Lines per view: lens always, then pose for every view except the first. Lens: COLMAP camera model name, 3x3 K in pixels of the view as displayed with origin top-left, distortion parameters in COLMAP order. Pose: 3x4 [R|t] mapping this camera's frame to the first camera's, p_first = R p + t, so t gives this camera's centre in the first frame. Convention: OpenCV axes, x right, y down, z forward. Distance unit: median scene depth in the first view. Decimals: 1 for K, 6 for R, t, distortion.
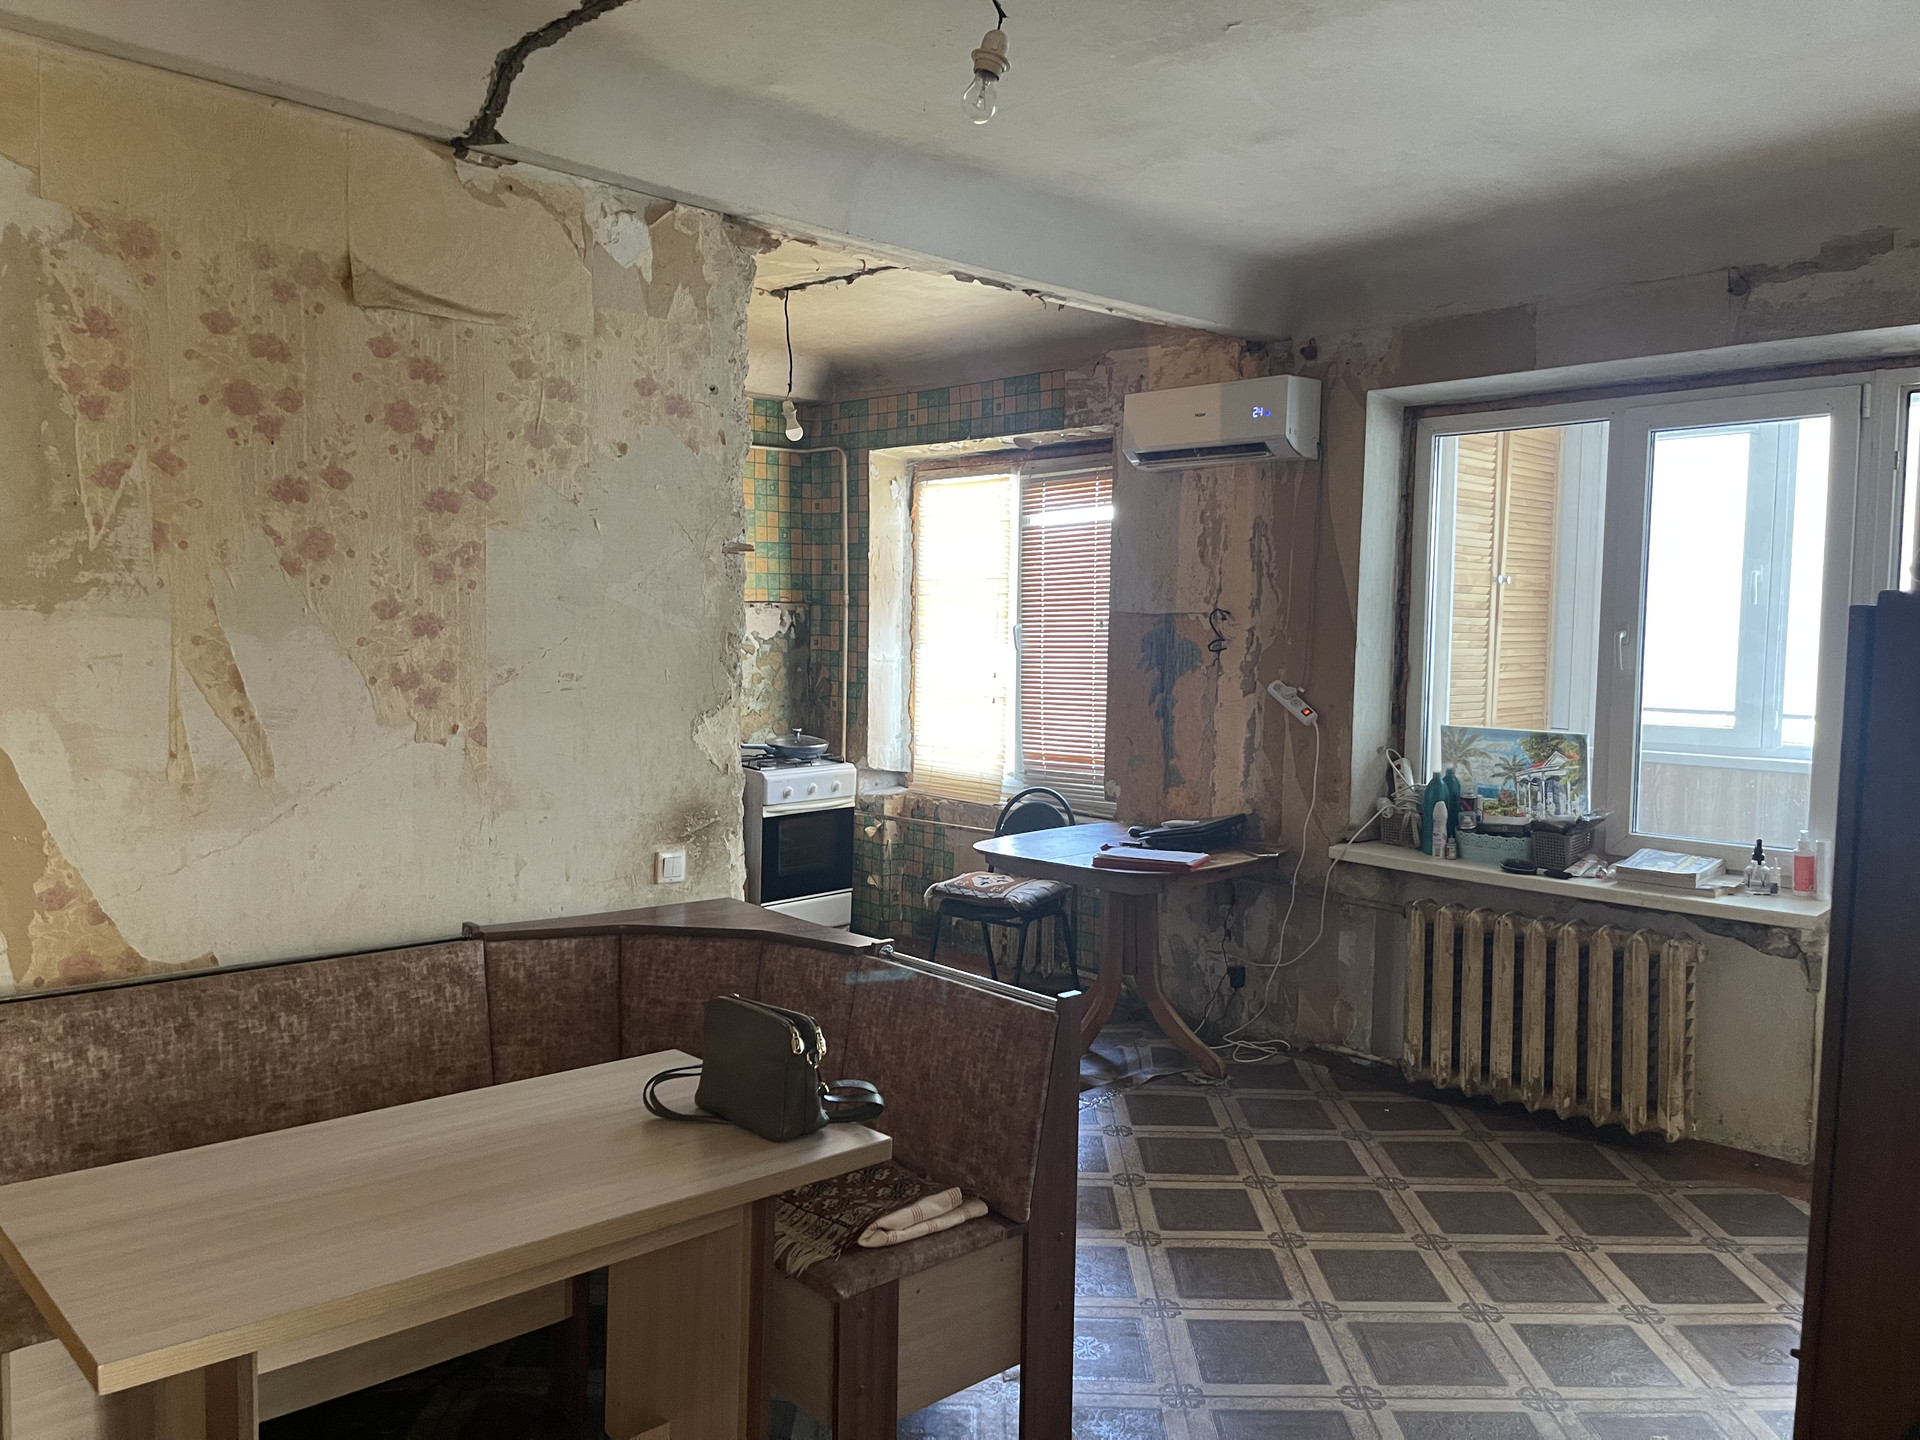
lens RADIAL K [[1461.3, 0, 1007.3], [0, 1461.3, 734.1], [0, 0, 1]] dist [0.008903, -0.040711]
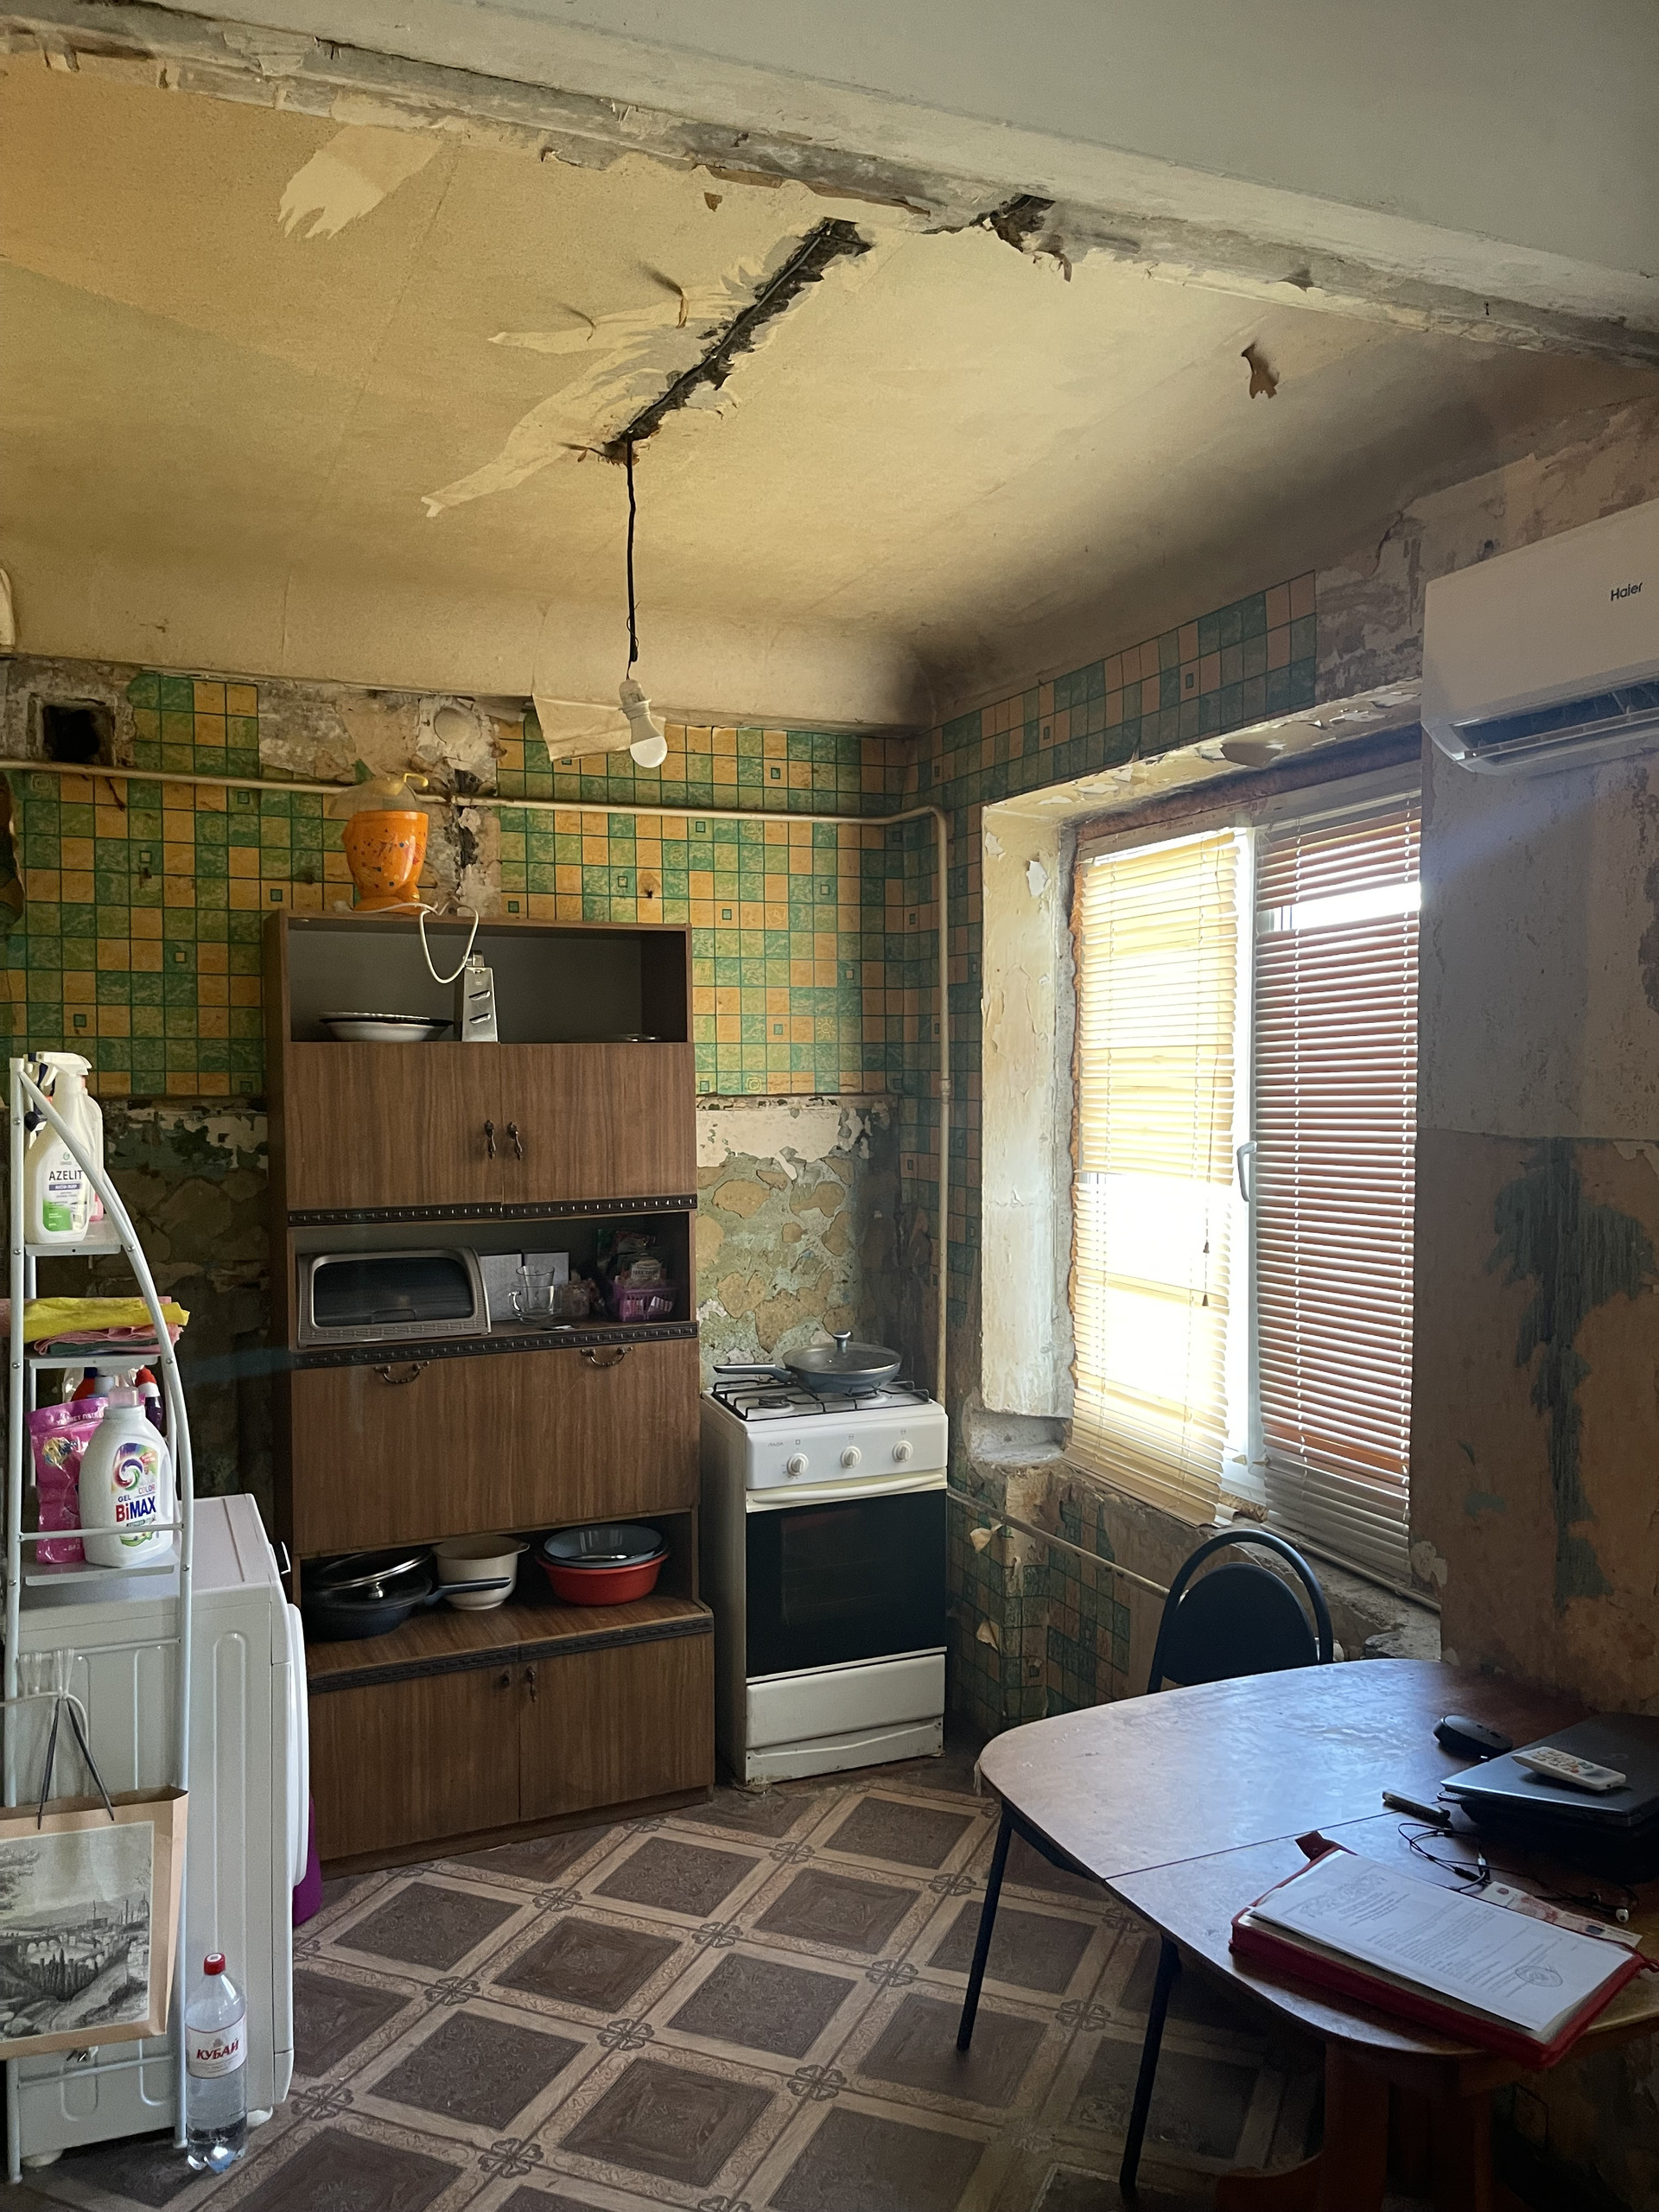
lens RADIAL K [[1650.7, 0, 830.9], [0, 1650.7, 1111.6], [0, 0, 1]] dist [0.064084, -0.097494]
pose [[0.921871, -0.005445, -0.387458, 0.080602], [-0.014848, 0.998671, -0.049363, -0.051020], [0.387212, 0.051259, 0.920565, 0.410548]]
